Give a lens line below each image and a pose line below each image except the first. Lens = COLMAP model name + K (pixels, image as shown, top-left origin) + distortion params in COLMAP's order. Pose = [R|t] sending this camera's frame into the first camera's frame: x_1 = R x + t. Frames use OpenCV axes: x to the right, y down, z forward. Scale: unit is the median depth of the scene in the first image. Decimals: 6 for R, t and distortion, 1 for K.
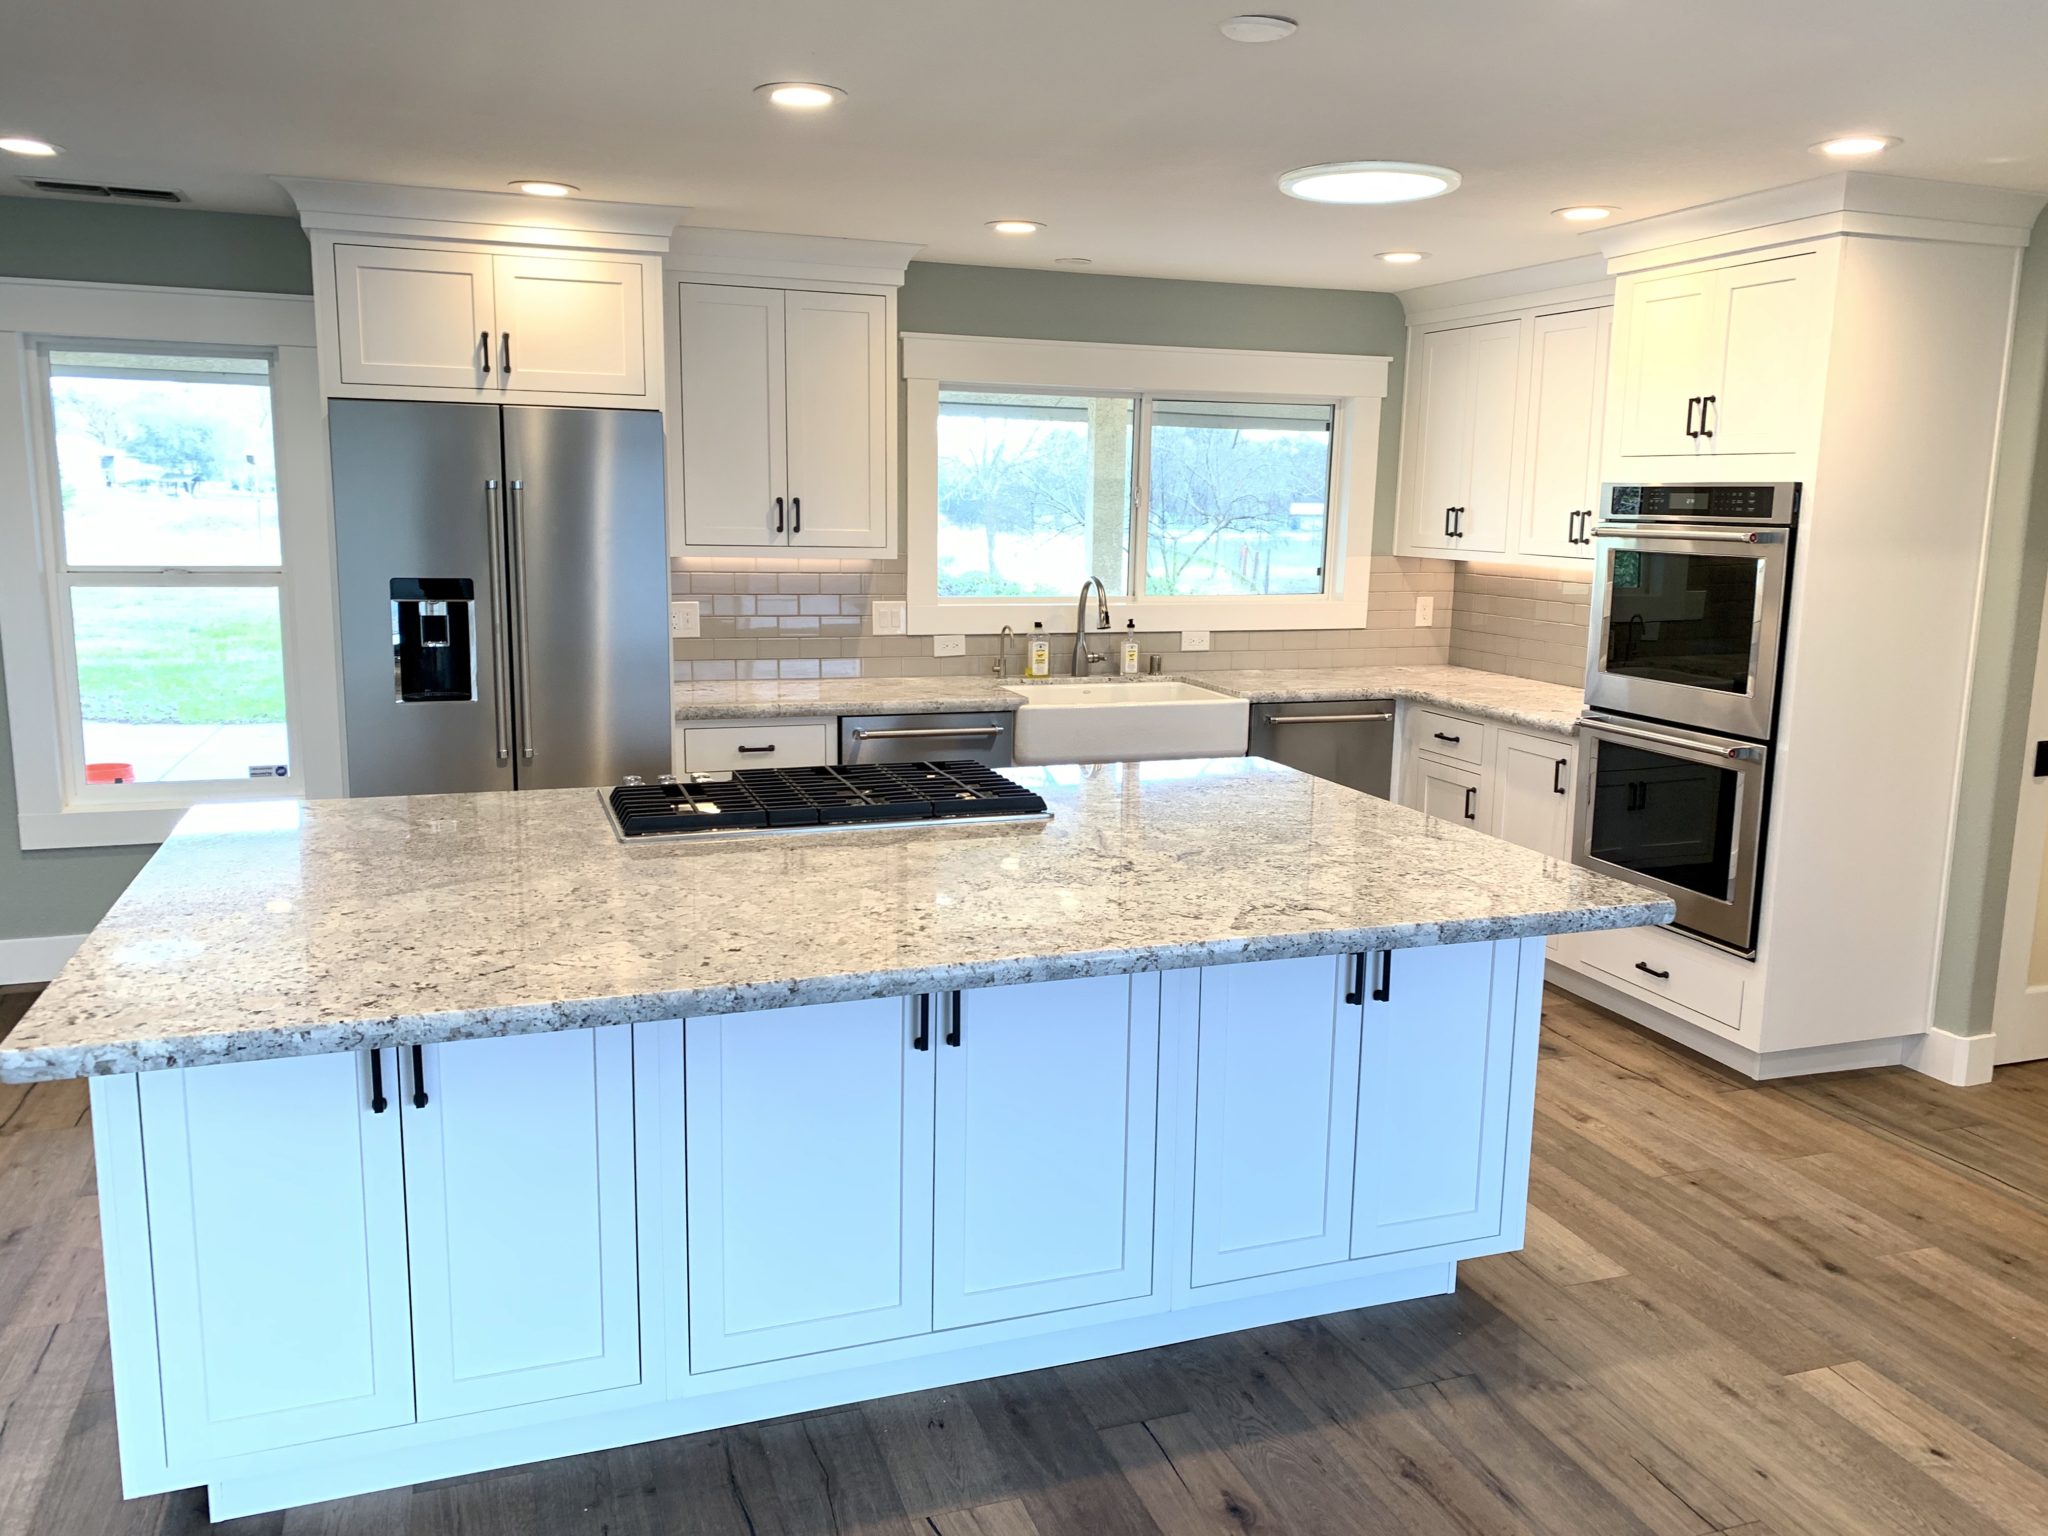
lens RADIAL K [[1532.2, 0, 1022.1], [0, 1532.2, 841.8], [0, 0, 1]] dist [0.139778, -0.179947]
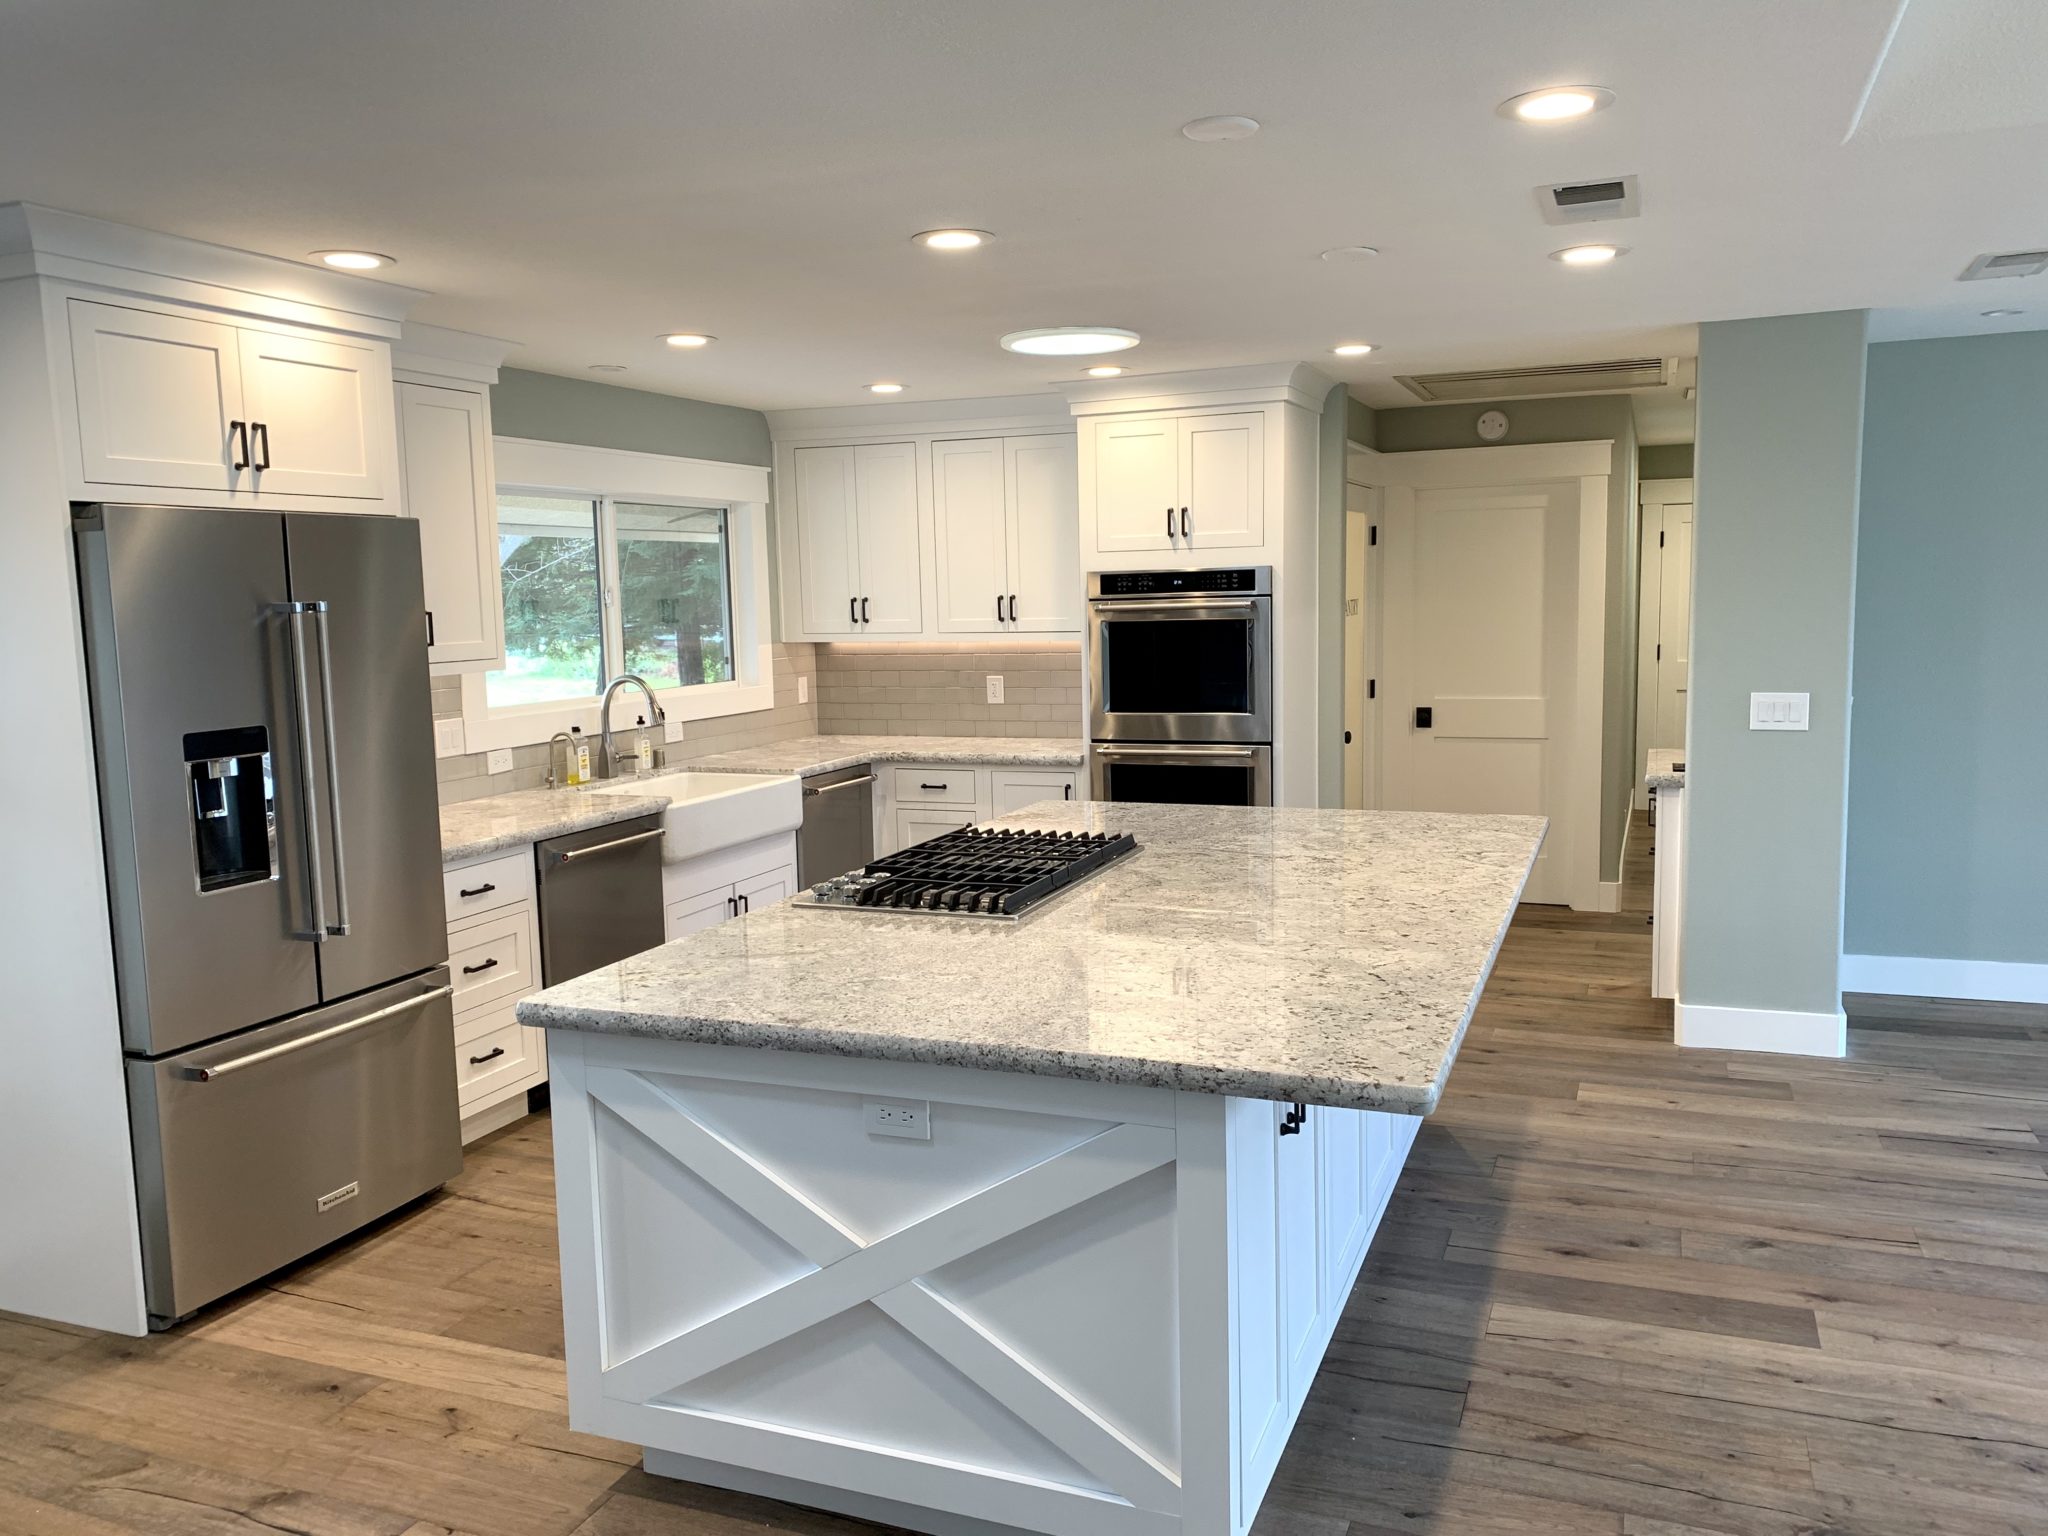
lens RADIAL K [[1593.4, 0, 1023.5], [0, 1593.4, 846.0], [0, 0, 1]] dist [0.121072, -0.001827]
pose [[0.660383, -0.156900, 0.734354, -0.713783], [0.201461, 0.979096, 0.028022, -0.053333], [-0.723400, 0.129439, 0.678188, 0.158005]]
